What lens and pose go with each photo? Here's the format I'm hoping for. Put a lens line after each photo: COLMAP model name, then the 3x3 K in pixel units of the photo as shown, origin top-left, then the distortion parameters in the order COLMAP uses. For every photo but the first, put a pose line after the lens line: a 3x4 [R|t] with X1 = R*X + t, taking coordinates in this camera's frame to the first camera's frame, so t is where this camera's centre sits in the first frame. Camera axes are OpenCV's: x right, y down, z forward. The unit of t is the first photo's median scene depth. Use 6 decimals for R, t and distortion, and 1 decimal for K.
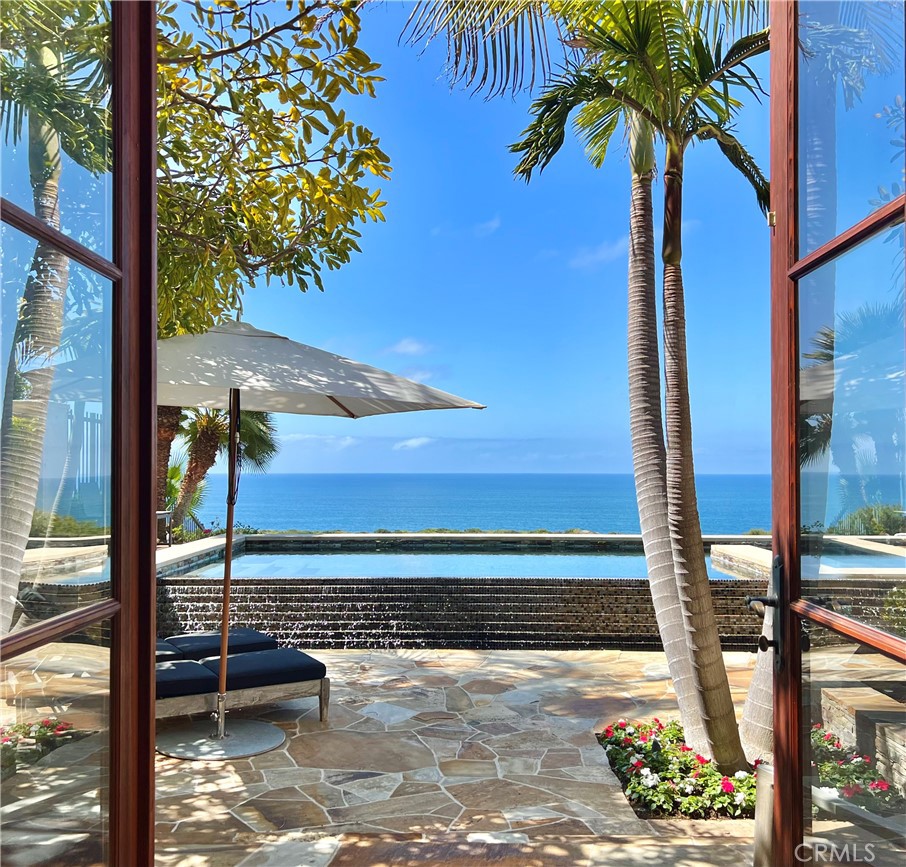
lens RADIAL K [[1342.1, 0, 451.9], [0, 1342.1, 430.8], [0, 0, 1]] dist [0.055663, 0.000000]
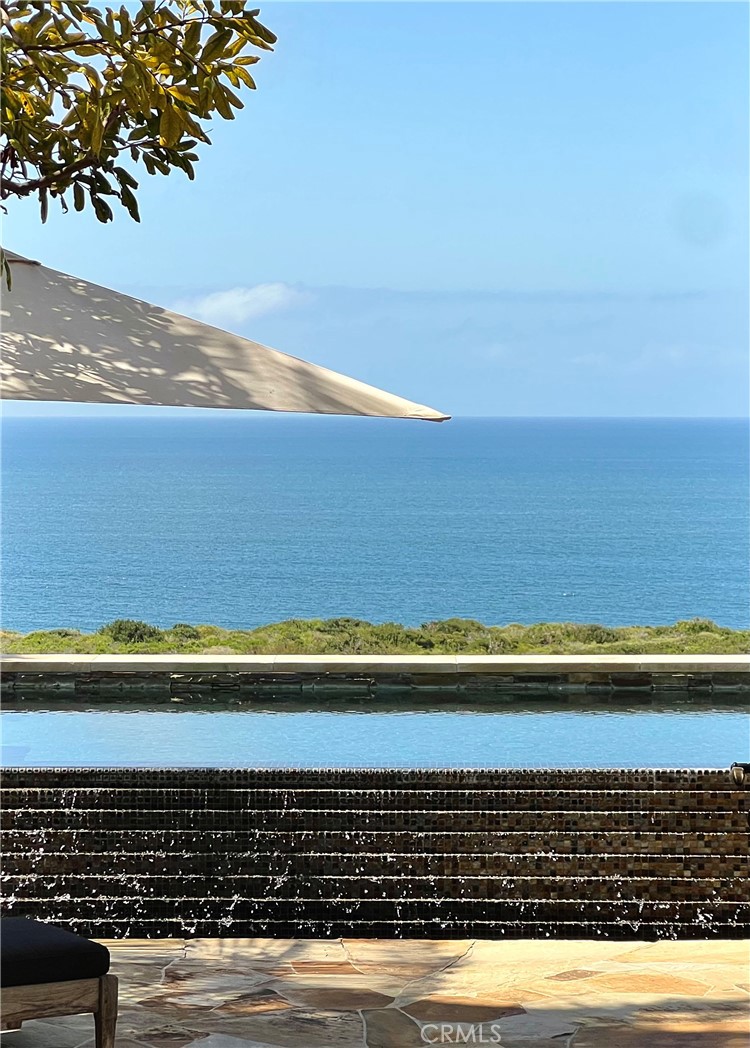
lens RADIAL K [[4034.3, 0, 375.3], [0, 4034.3, 523.0], [0, 0, 1]] dist [-0.295378, 0.000000]
pose [[0.999999, -0.001283, -0.000375, -0.000847], [0.001299, 0.998975, 0.045241, -0.029957], [0.000317, -0.045241, 0.998976, -0.320479]]
